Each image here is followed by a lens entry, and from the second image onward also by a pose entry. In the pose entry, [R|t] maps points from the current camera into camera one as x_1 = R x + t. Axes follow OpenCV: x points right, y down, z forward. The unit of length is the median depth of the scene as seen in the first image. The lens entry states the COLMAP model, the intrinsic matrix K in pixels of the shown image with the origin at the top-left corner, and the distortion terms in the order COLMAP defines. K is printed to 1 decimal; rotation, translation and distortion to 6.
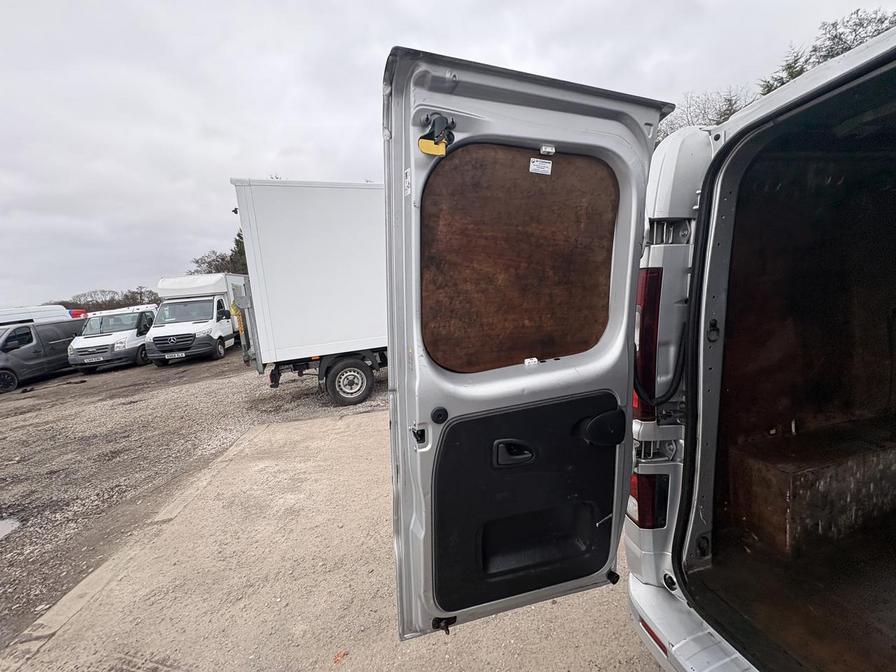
lens RADIAL K [[358.7, 0, 446.3], [0, 358.7, 335.3], [0, 0, 1]] dist [-0.004242, 0.000086]
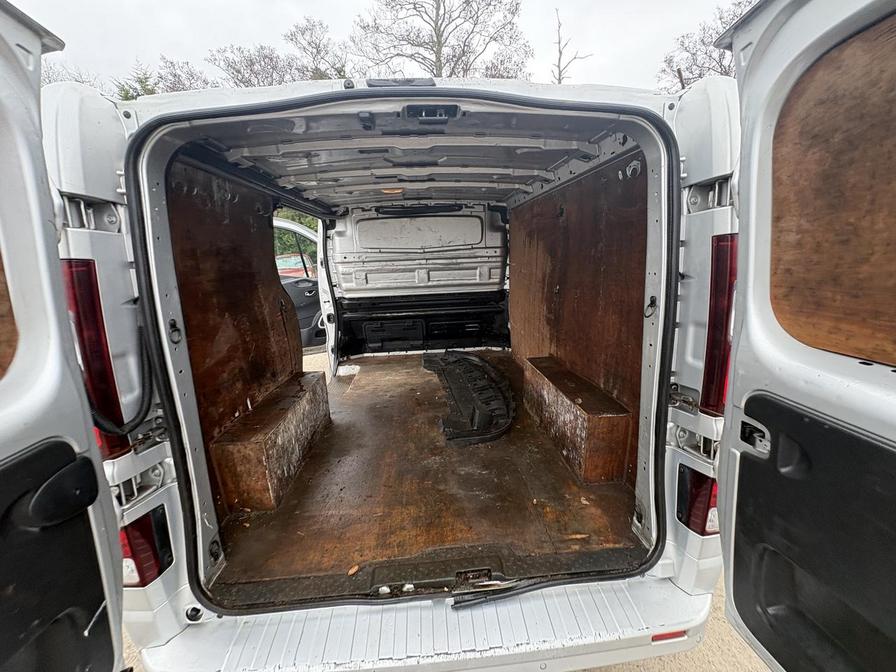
lens RADIAL K [[356.6, 0, 448.1], [0, 356.6, 337.2], [0, 0, 1]] dist [-0.001873, 0.000147]
pose [[0.175562, -0.141228, 0.974286, -0.034170], [0.149425, 0.982013, 0.115422, 0.001544], [-0.973062, 0.125319, 0.193507, 0.122725]]
